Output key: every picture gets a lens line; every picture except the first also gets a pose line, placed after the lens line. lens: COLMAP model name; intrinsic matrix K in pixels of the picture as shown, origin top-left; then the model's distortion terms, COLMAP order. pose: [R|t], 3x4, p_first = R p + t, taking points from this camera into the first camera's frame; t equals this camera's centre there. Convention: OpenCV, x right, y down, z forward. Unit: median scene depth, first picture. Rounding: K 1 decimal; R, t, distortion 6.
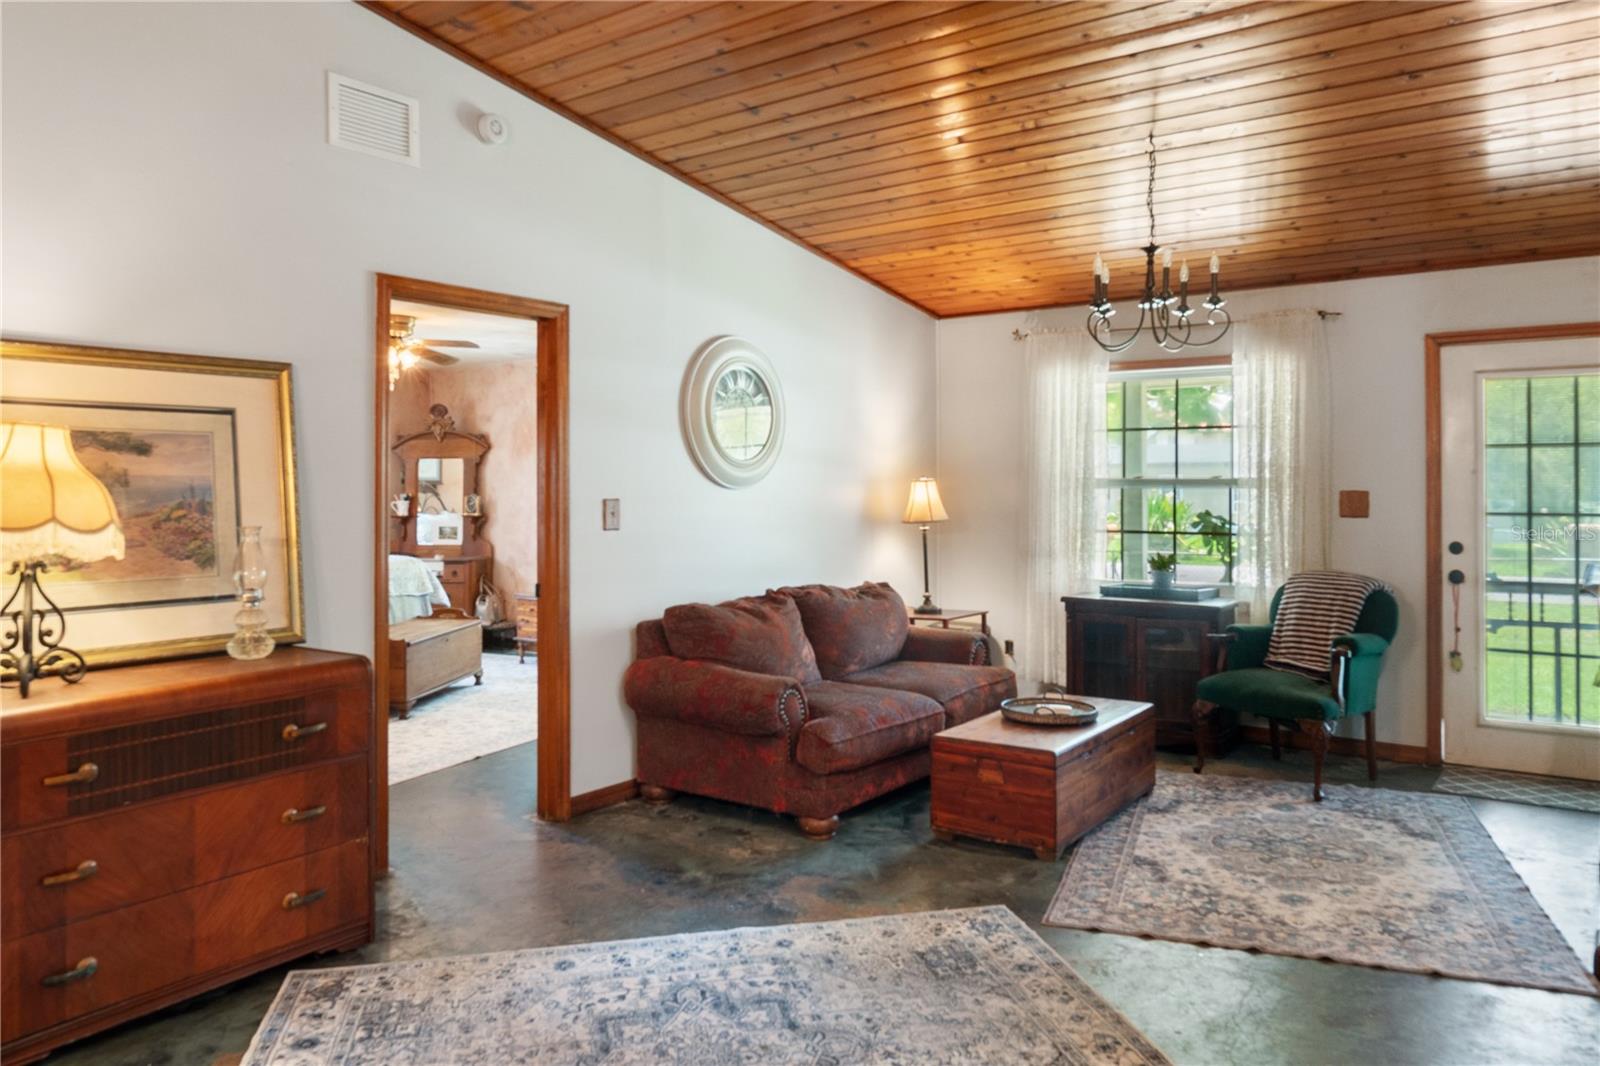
lens RADIAL K [[1140.8, 0, 805.2], [0, 1140.8, 507.7], [0, 0, 1]] dist [-0.000034, -0.000746]
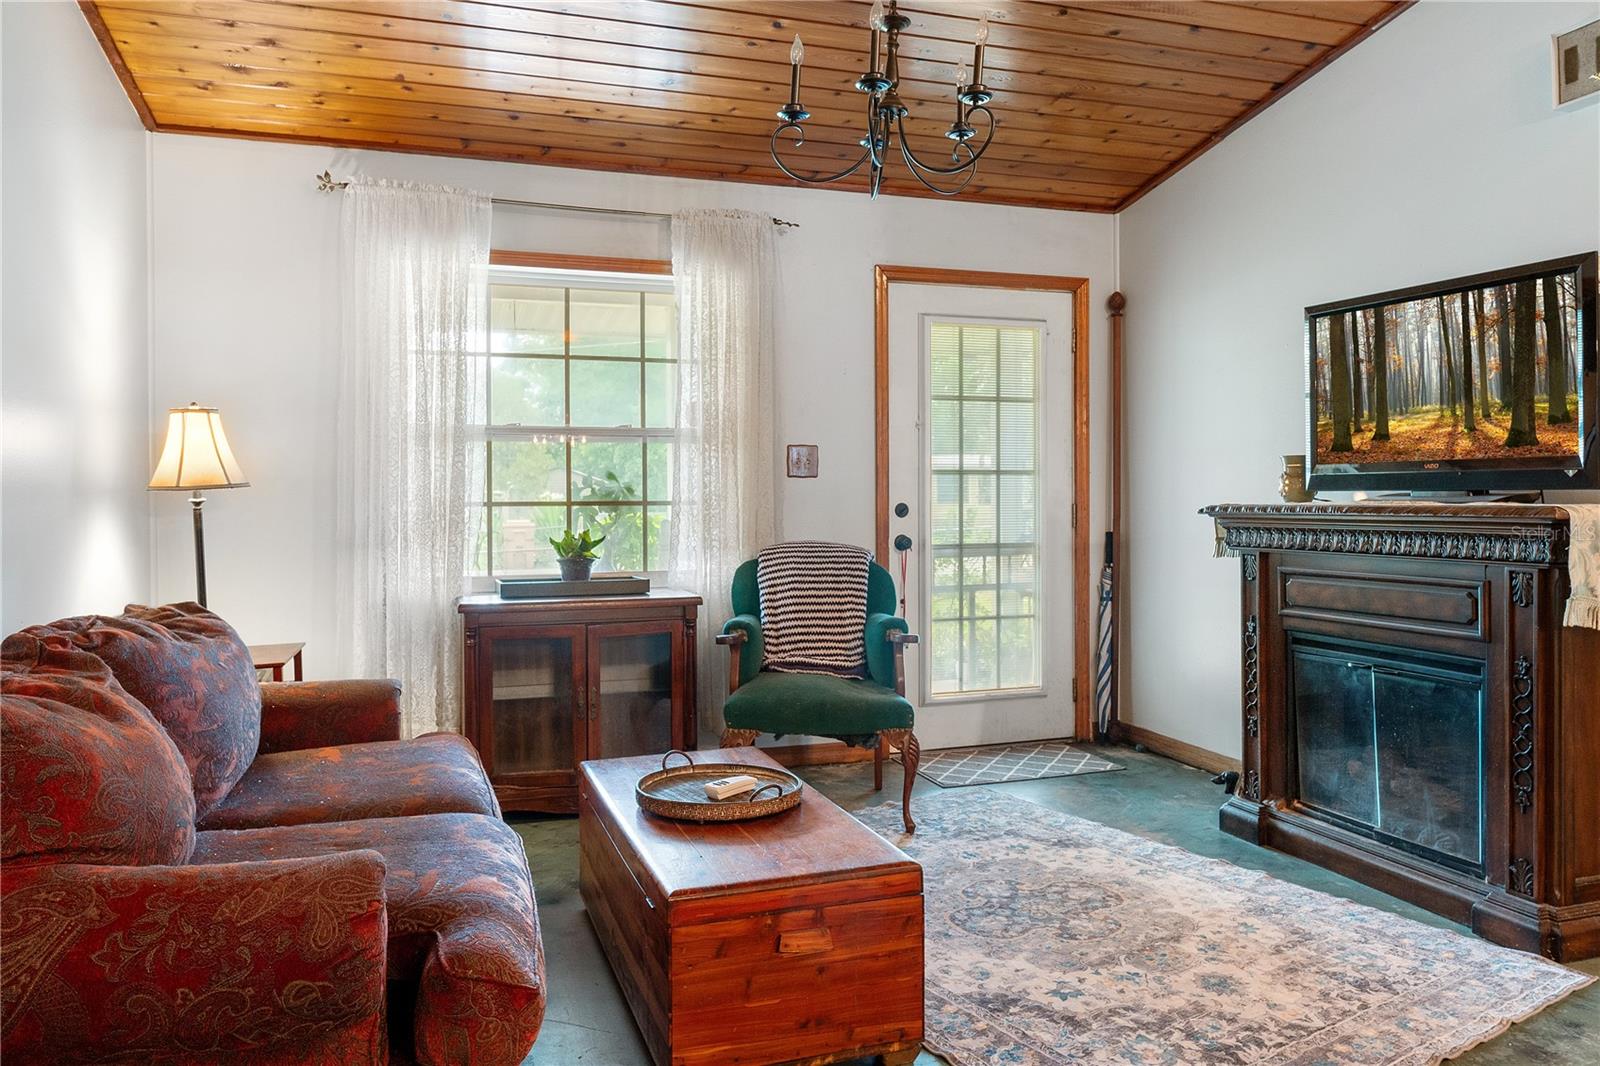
lens RADIAL K [[1121.5, 0, 801.2], [0, 1121.5, 517.9], [0, 0, 1]] dist [-0.002957, -0.005109]
pose [[0.582278, -0.017285, 0.812806, -0.247628], [0.017831, 0.999805, 0.008488, 0.042572], [-0.812794, 0.009550, 0.582473, 0.725157]]
